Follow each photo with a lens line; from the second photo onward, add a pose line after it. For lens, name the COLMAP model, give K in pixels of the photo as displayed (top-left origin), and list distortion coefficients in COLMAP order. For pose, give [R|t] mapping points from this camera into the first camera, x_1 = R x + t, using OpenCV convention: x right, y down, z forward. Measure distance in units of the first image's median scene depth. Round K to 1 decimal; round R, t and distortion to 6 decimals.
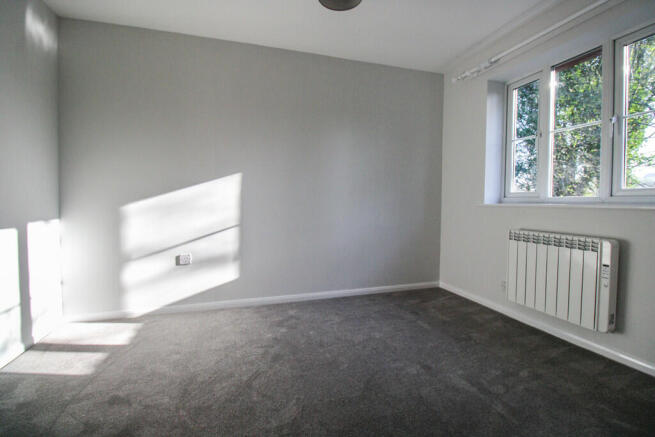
lens RADIAL K [[303.2, 0, 333.1], [0, 303.2, 208.4], [0, 0, 1]] dist [-0.010600, -0.000379]
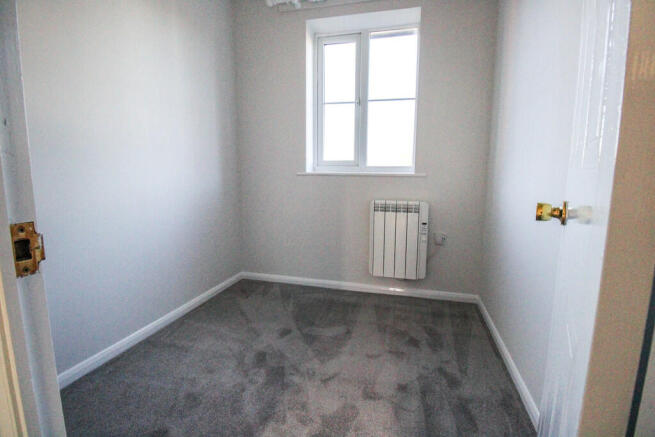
lens RADIAL K [[303.2, 0, 333.1], [0, 303.2, 208.4], [0, 0, 1]] dist [-0.010600, -0.000379]
pose [[0.534528, -0.118832, 0.836755, -0.262876], [0.026114, 0.991915, 0.124185, -0.024410], [-0.844747, -0.044530, 0.533310, 0.627153]]
